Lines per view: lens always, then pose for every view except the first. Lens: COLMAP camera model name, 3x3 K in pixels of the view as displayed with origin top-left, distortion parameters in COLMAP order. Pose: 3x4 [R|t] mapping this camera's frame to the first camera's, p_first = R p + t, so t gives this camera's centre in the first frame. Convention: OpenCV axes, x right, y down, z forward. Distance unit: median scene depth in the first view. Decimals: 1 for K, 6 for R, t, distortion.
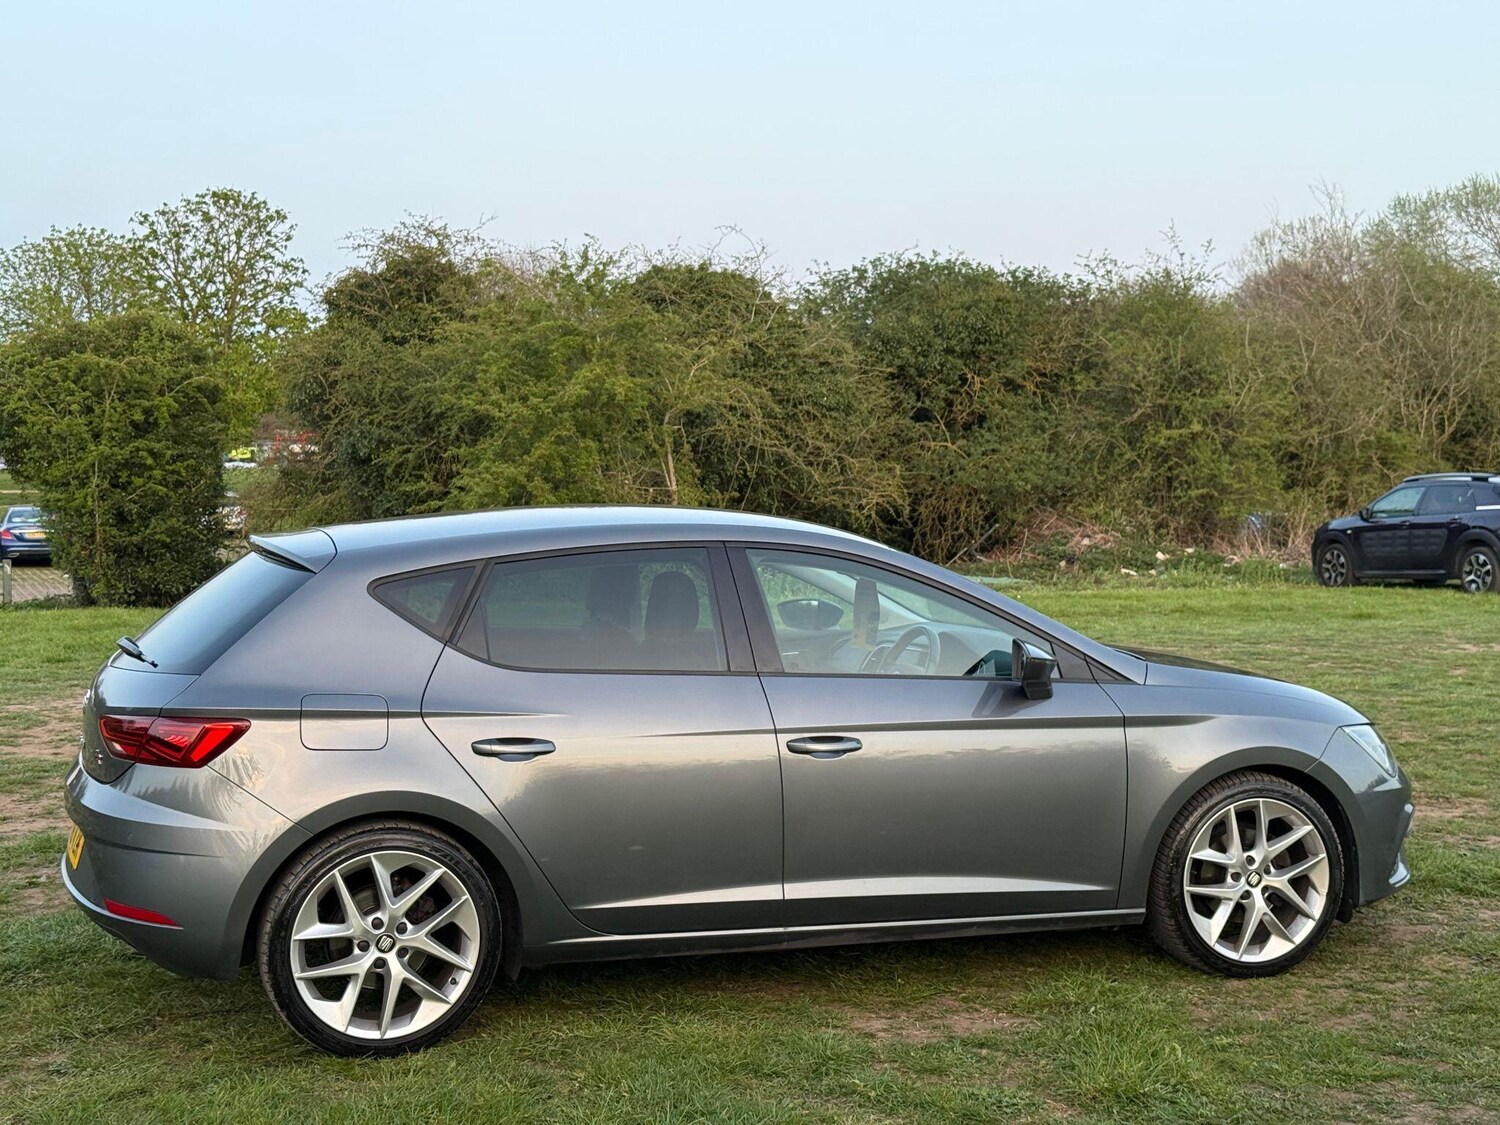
lens RADIAL K [[2081.1, 0, 750.9], [0, 2081.1, 561.6], [0, 0, 1]] dist [0.117096, 0.000000]
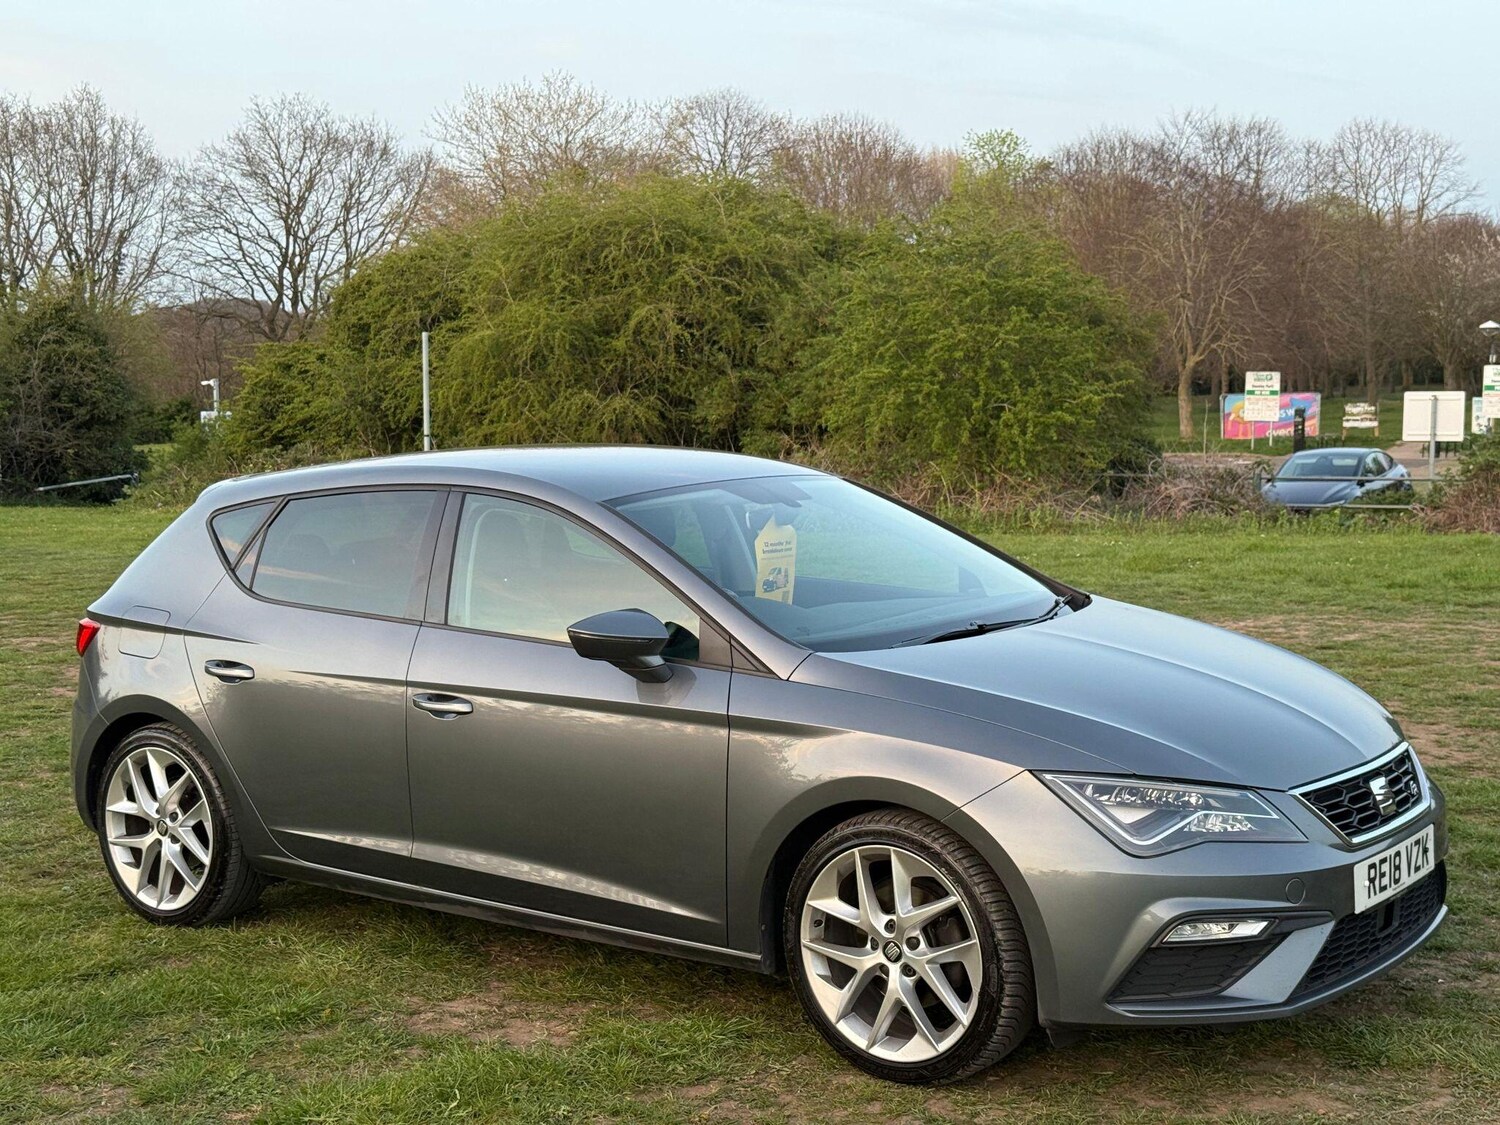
lens RADIAL K [[2081.1, 0, 739.4], [0, 2081.1, 568.8], [0, 0, 1]] dist [0.117096, 0.000000]
pose [[0.563854, 0.059801, -0.823706, 0.199847], [-0.021934, 0.998108, 0.057448, -0.006918], [0.825583, -0.014325, 0.564099, 0.129460]]
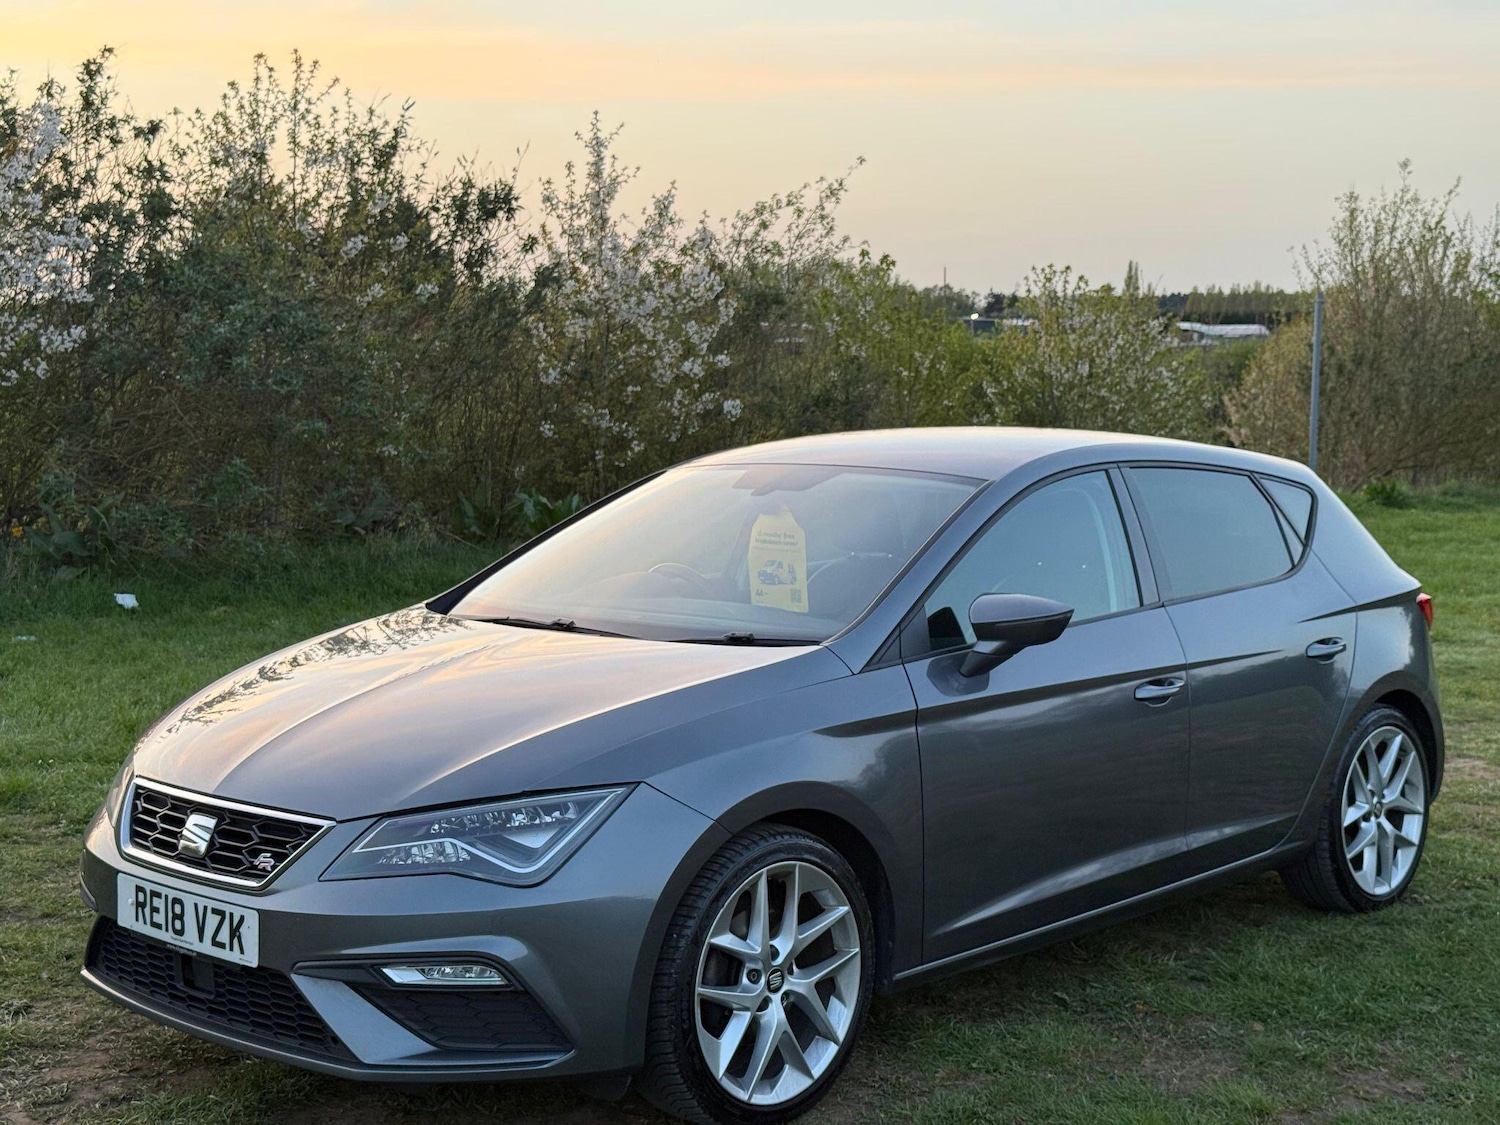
lens RADIAL K [[2081.1, 0, 760.1], [0, 2081.1, 559.3], [0, 0, 1]] dist [0.117096, 0.000000]
pose [[-0.885819, 0.028071, -0.463181, 0.114818], [-0.029888, 0.992644, 0.117321, -0.018921], [0.463067, 0.117769, -0.878464, 0.444277]]
